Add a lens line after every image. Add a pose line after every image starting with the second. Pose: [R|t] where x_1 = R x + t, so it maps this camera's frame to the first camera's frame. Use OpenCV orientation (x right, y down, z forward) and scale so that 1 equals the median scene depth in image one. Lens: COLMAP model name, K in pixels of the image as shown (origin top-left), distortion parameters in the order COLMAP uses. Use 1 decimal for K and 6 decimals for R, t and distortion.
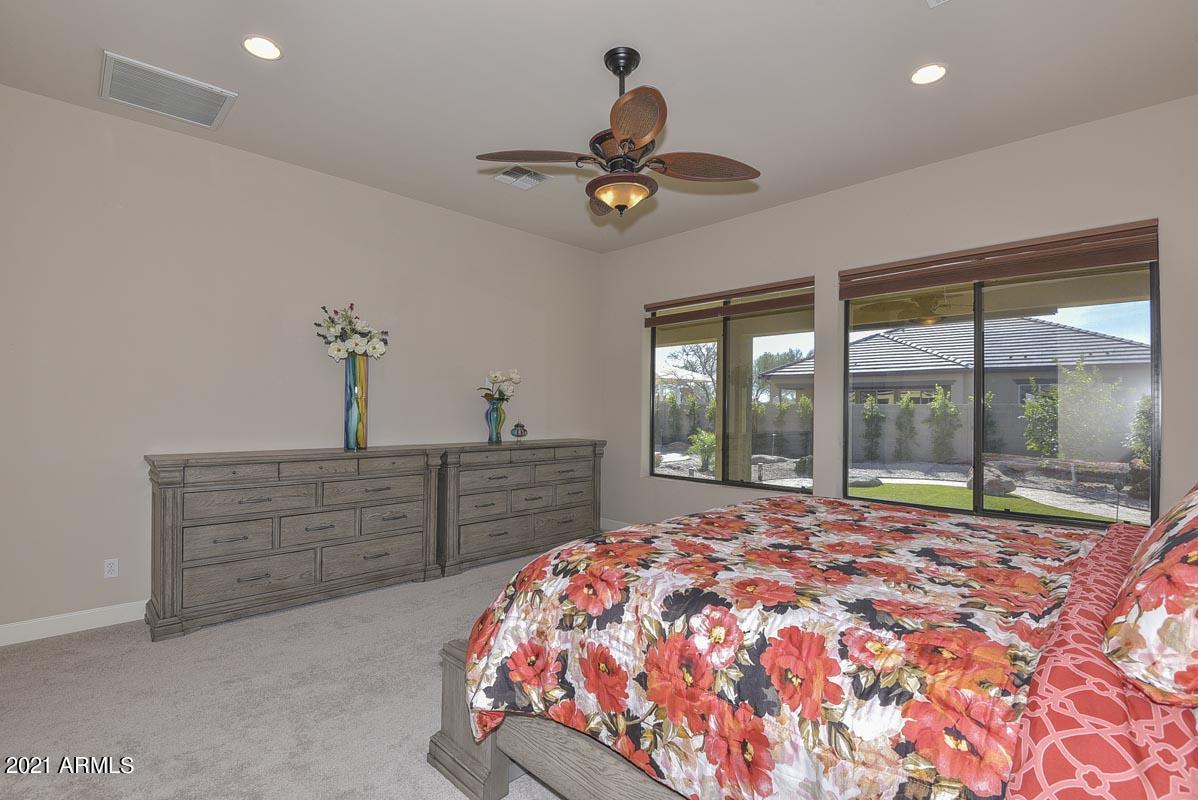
lens RADIAL K [[548.4, 0, 601.3], [0, 548.4, 406.4], [0, 0, 1]] dist [-0.024661, -0.000874]
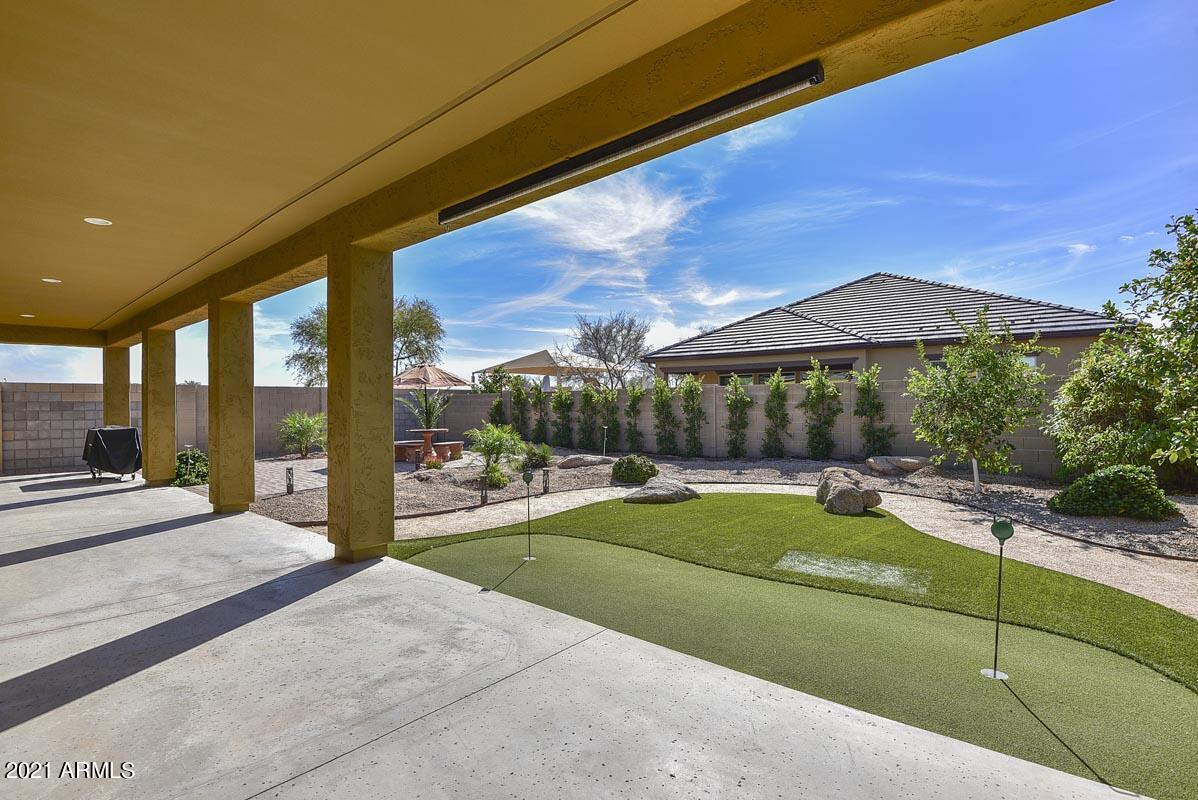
lens RADIAL K [[580.2, 0, 568.2], [0, 580.2, 401.7], [0, 0, 1]] dist [-0.003284, -0.000776]
pose [[0.998255, -0.014802, 0.057158, 0.257030], [0.014816, 0.999890, 0.000194, 0.019295], [-0.057155, 0.000653, 0.998365, 0.227880]]
